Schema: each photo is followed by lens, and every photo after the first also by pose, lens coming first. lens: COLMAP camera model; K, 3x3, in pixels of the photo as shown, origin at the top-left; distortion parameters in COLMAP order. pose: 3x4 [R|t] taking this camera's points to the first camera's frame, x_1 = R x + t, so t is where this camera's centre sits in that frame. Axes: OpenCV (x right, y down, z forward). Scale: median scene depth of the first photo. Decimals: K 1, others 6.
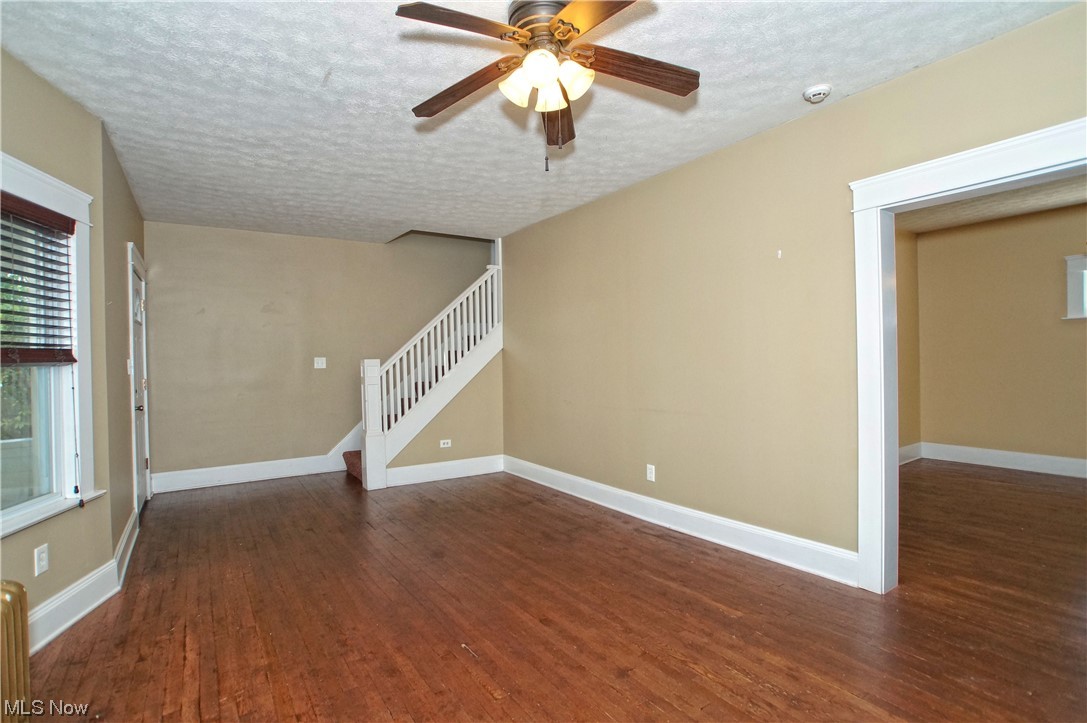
lens RADIAL K [[536.9, 0, 542.0], [0, 536.9, 364.2], [0, 0, 1]] dist [-0.001226, 0.000137]
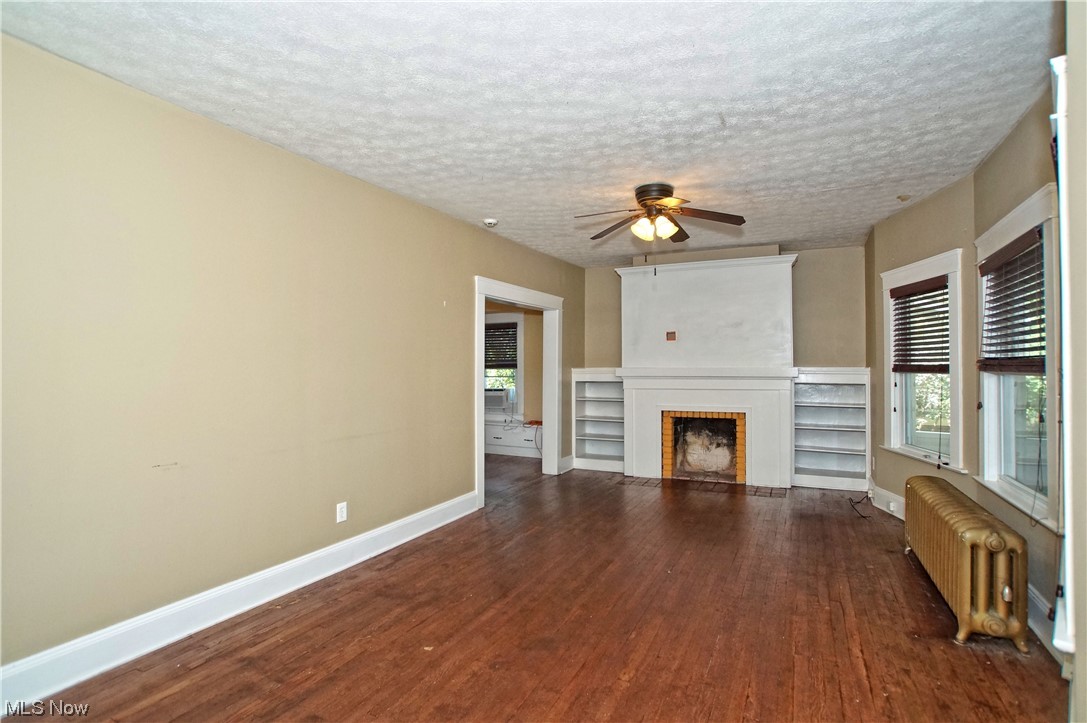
lens RADIAL K [[536.9, 0, 542.1], [0, 536.9, 364.9], [0, 0, 1]] dist [-0.001226, 0.000137]
pose [[-0.519550, 0.030880, 0.853882, -1.026124], [0.012588, 0.999515, -0.028488, -0.007222], [-0.854347, -0.004052, -0.519687, 1.706747]]
